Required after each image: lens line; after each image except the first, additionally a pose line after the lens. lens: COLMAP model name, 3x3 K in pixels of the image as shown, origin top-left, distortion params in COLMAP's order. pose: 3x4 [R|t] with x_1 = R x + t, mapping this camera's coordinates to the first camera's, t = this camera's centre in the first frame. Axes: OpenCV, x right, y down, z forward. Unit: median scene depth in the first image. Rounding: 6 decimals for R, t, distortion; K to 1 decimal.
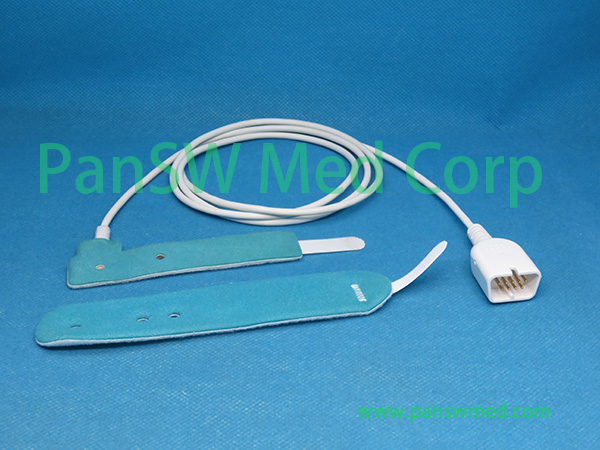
lens RADIAL K [[906.8, 0, 300.9], [0, 906.8, 227.8], [0, 0, 1]] dist [-0.049068, 0.000000]
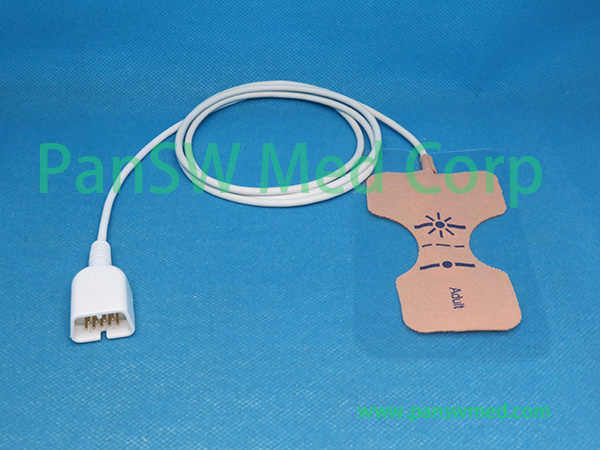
lens RADIAL K [[855.0, 0, 299.0], [0, 855.0, 224.6], [0, 0, 1]] dist [-0.035893, 0.000000]
pose [[0.999451, -0.022587, 0.024227, 0.010695], [0.019594, 0.992898, 0.117343, -0.124715], [-0.026705, -0.116804, 0.992796, 0.157321]]
